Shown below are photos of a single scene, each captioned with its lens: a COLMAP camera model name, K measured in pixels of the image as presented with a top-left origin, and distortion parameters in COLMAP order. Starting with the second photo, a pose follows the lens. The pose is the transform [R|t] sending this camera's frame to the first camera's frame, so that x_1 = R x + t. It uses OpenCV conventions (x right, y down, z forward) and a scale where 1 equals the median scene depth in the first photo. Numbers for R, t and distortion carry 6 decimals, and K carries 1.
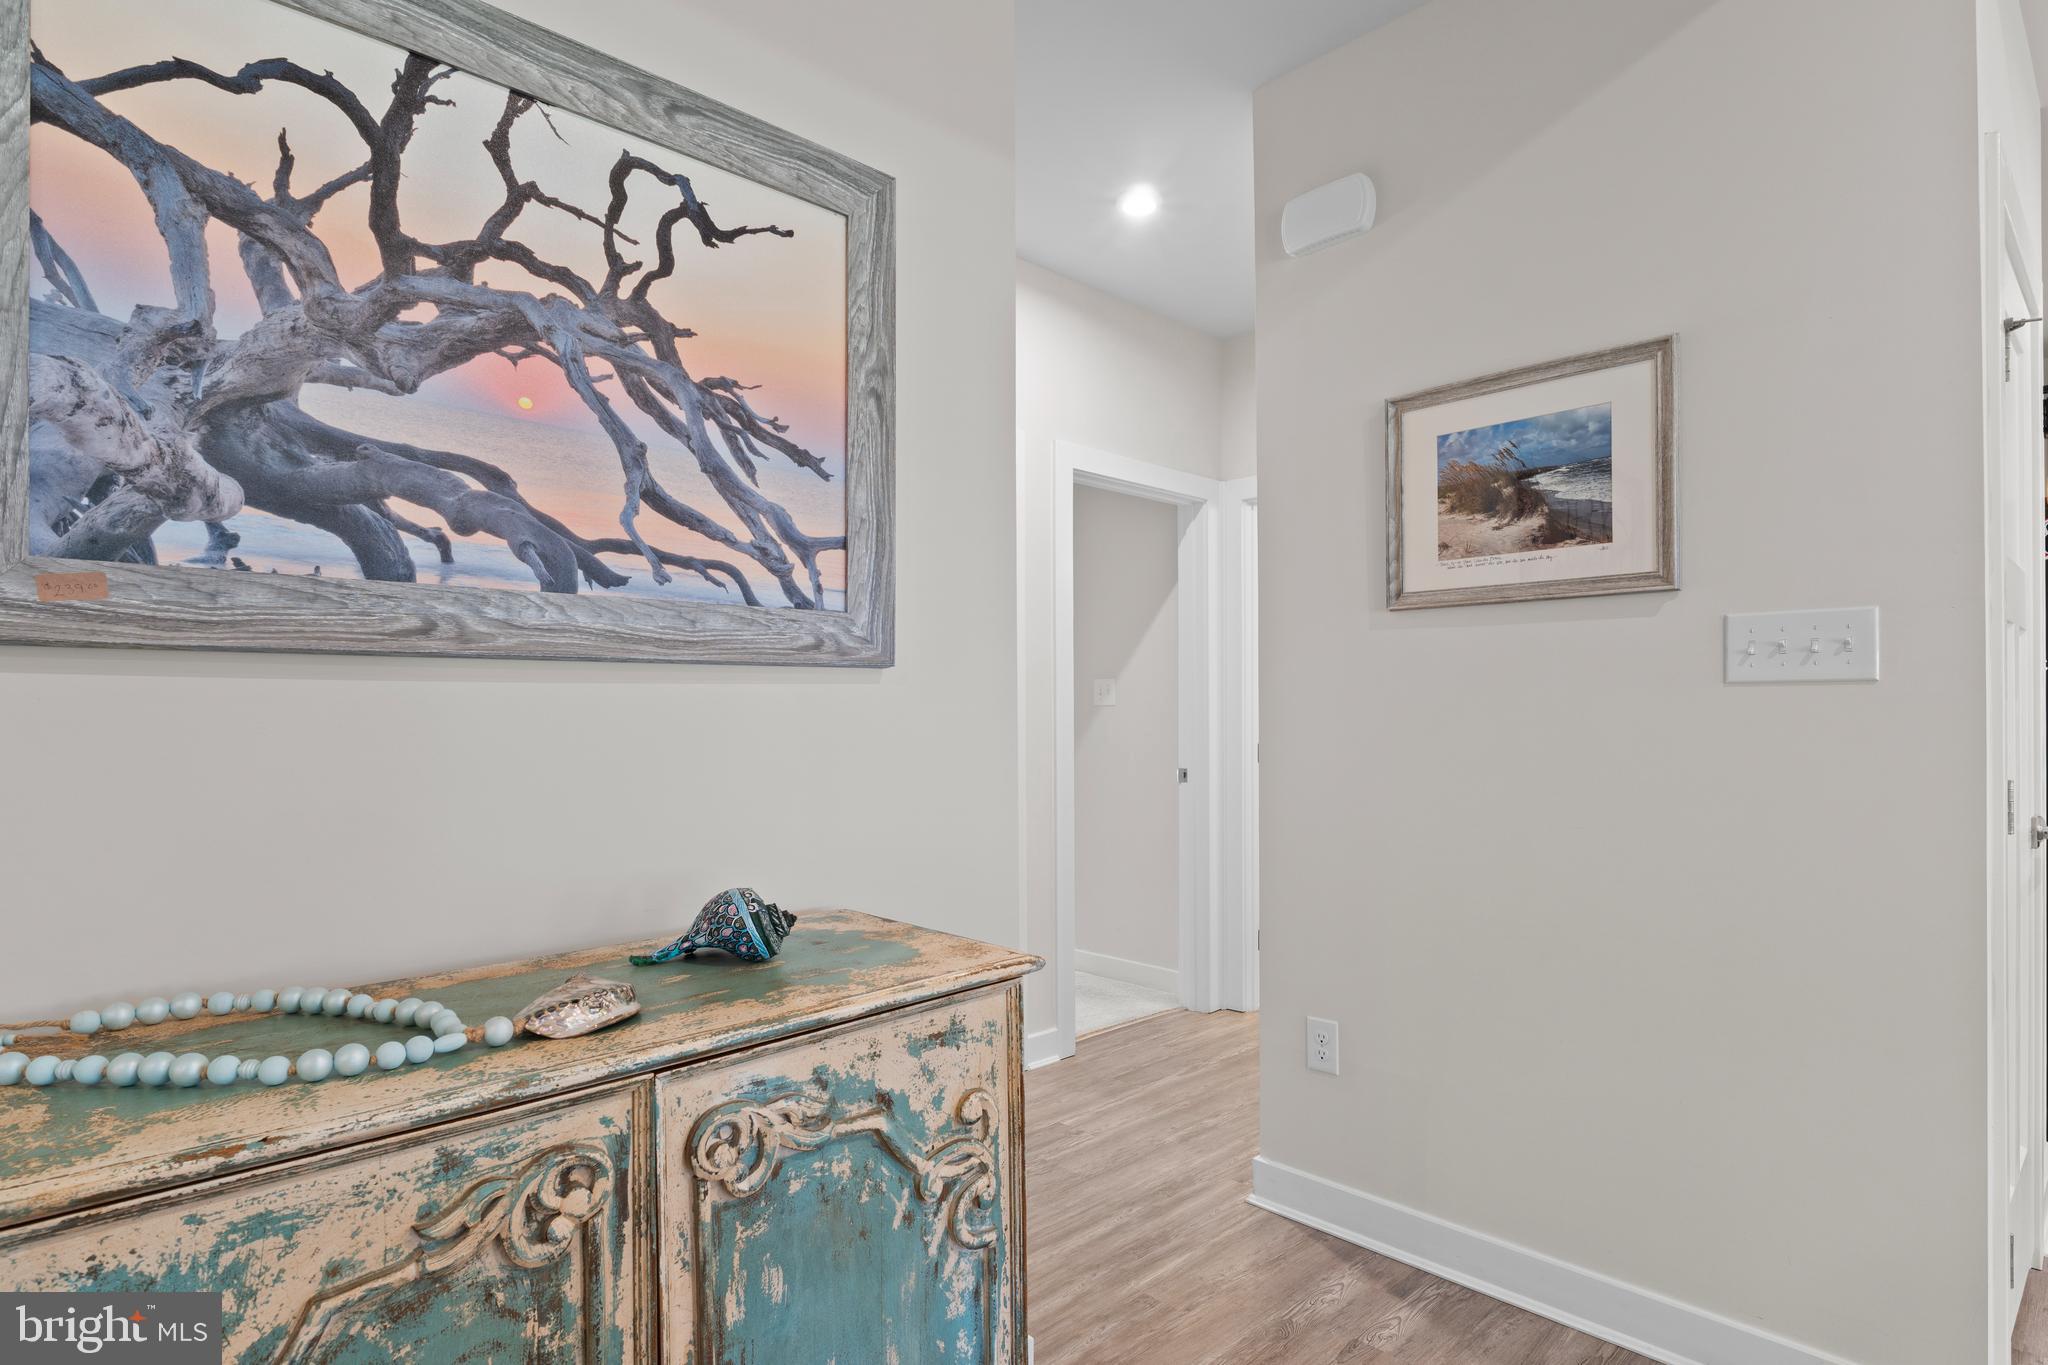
lens RADIAL K [[1069.6, 0, 1042.5], [0, 1069.6, 706.7], [0, 0, 1]] dist [-0.005870, -0.002084]
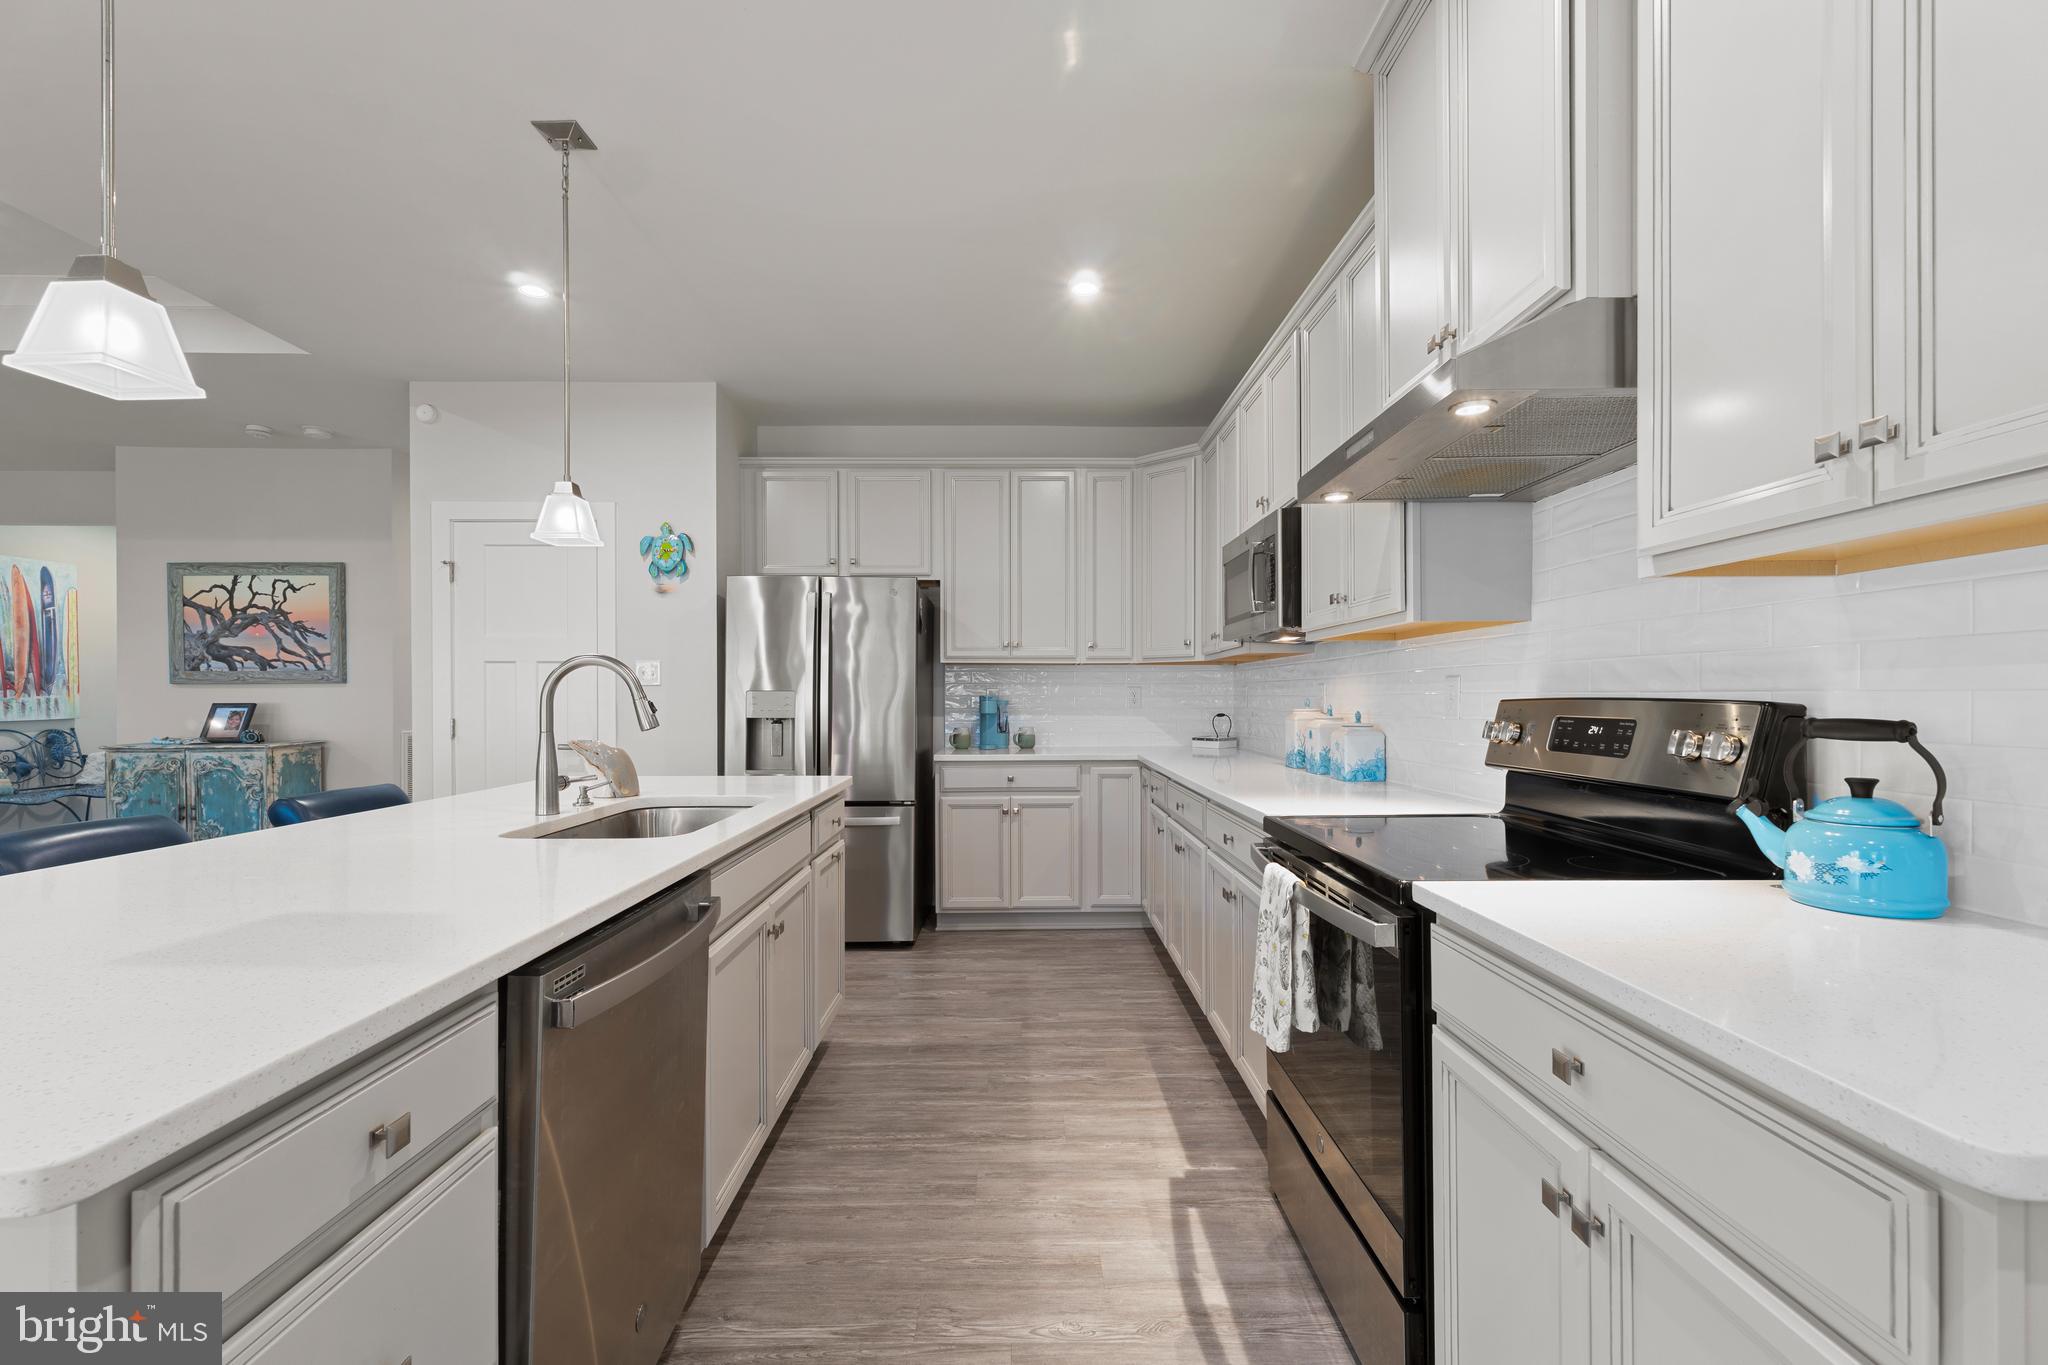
lens RADIAL K [[858.8, 0, 1030.6], [0, 858.8, 703.5], [0, 0, 1]] dist [0.003929, -0.000570]
pose [[0.730578, 0.009269, -0.682767, 4.793340], [0.003554, 0.999843, 0.017377, -0.007980], [0.682820, -0.015122, 0.730430, 0.472749]]
